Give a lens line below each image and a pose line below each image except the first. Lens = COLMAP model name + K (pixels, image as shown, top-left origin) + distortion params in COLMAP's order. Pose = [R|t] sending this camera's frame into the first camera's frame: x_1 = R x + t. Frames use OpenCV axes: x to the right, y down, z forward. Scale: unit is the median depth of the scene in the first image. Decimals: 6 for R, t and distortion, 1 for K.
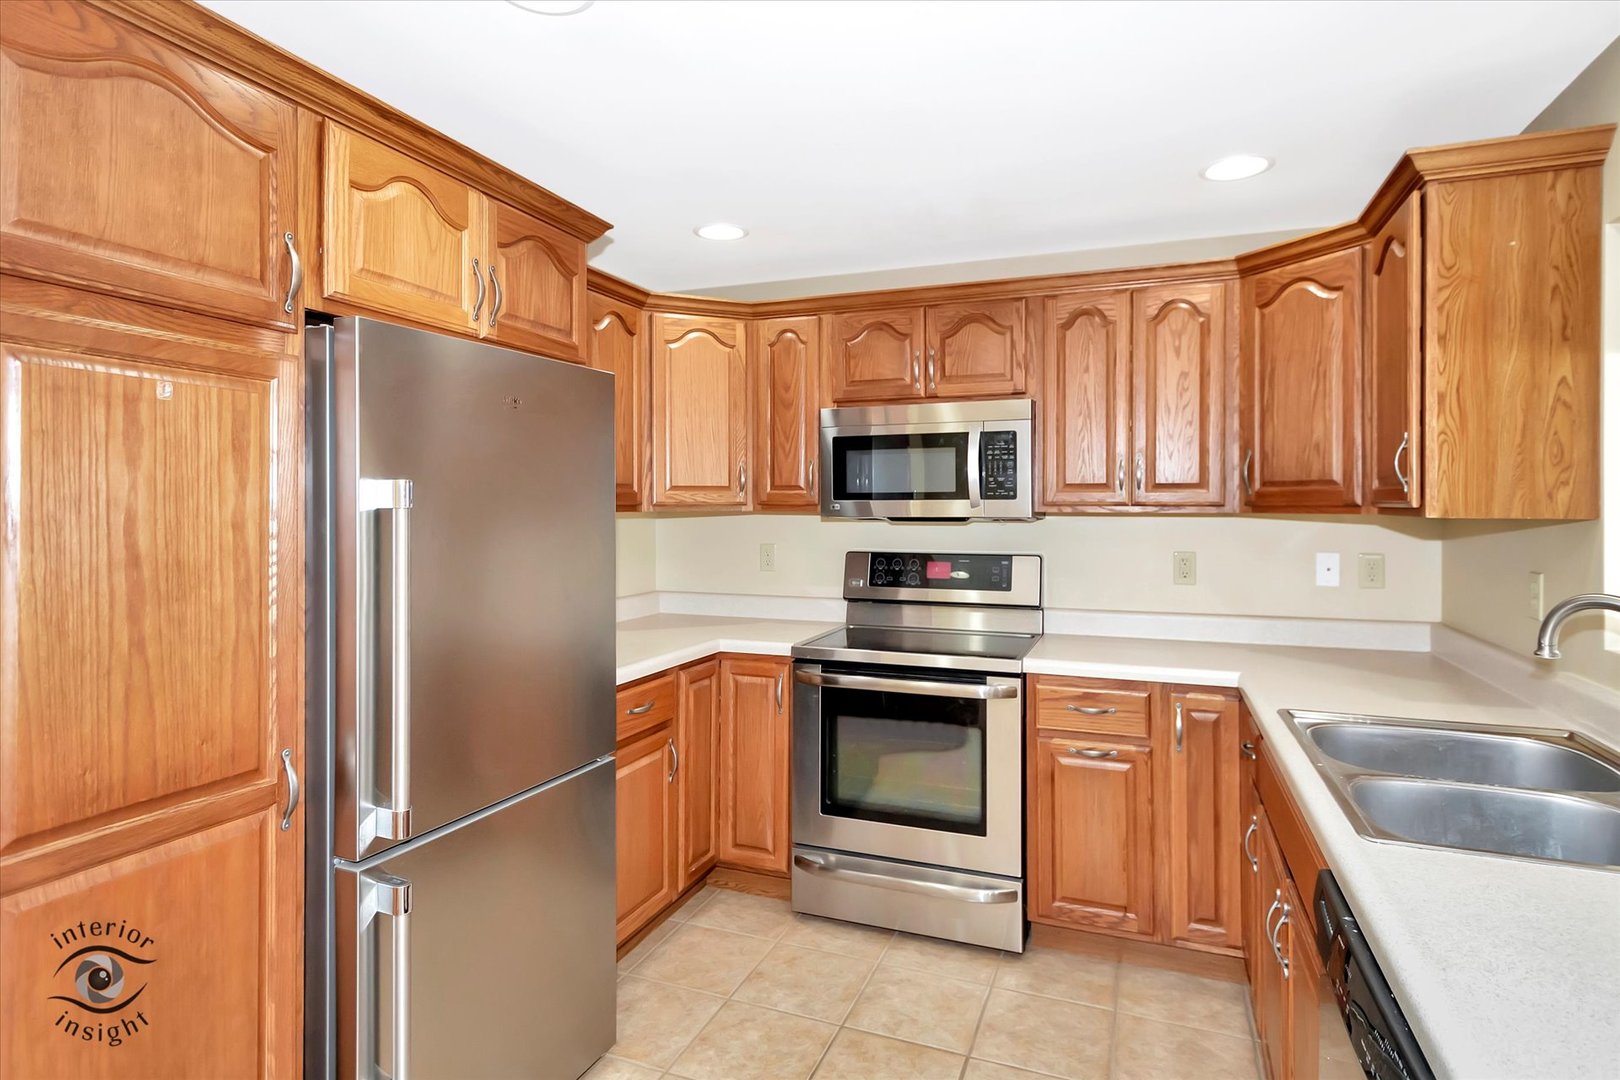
lens RADIAL K [[854.7, 0, 804.2], [0, 854.7, 529.0], [0, 0, 1]] dist [0.000437, -0.001849]
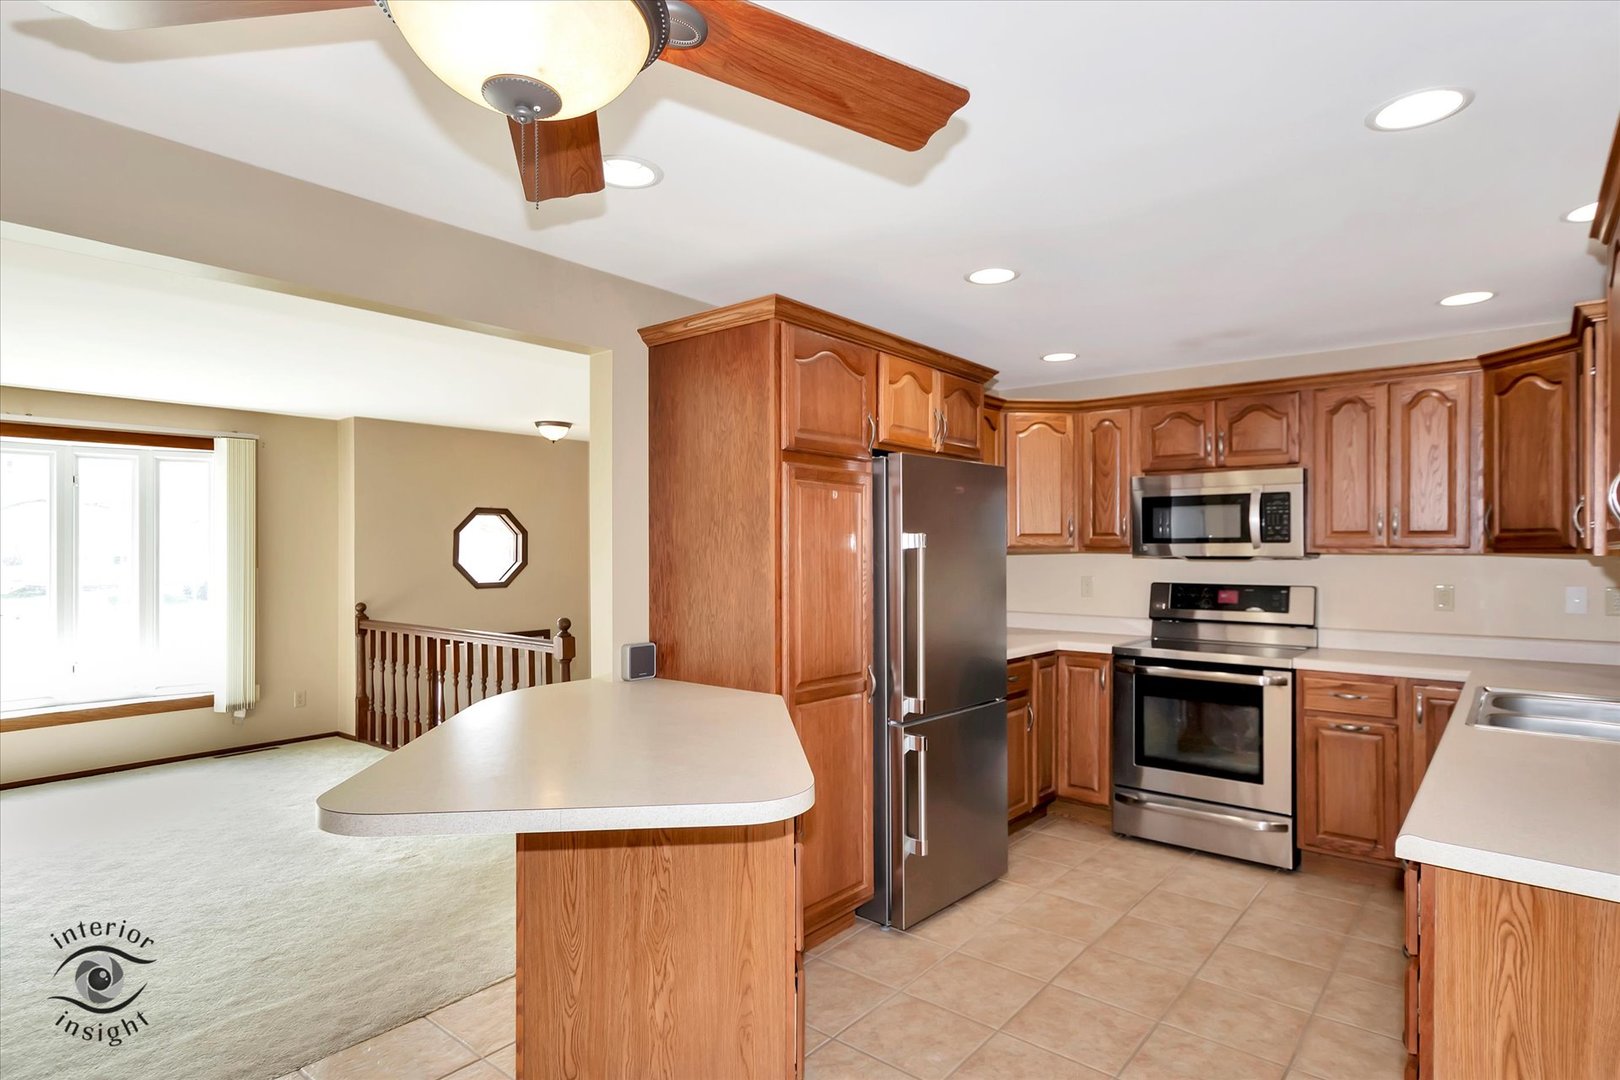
lens RADIAL K [[851.8, 0, 804.4], [0, 851.8, 551.9], [0, 0, 1]] dist [-0.000949, -0.000911]
pose [[0.949810, 0.002277, -0.312820, -0.060305], [-0.009673, 0.999709, -0.022094, 0.016904], [0.312678, 0.024011, 0.949556, -0.523837]]
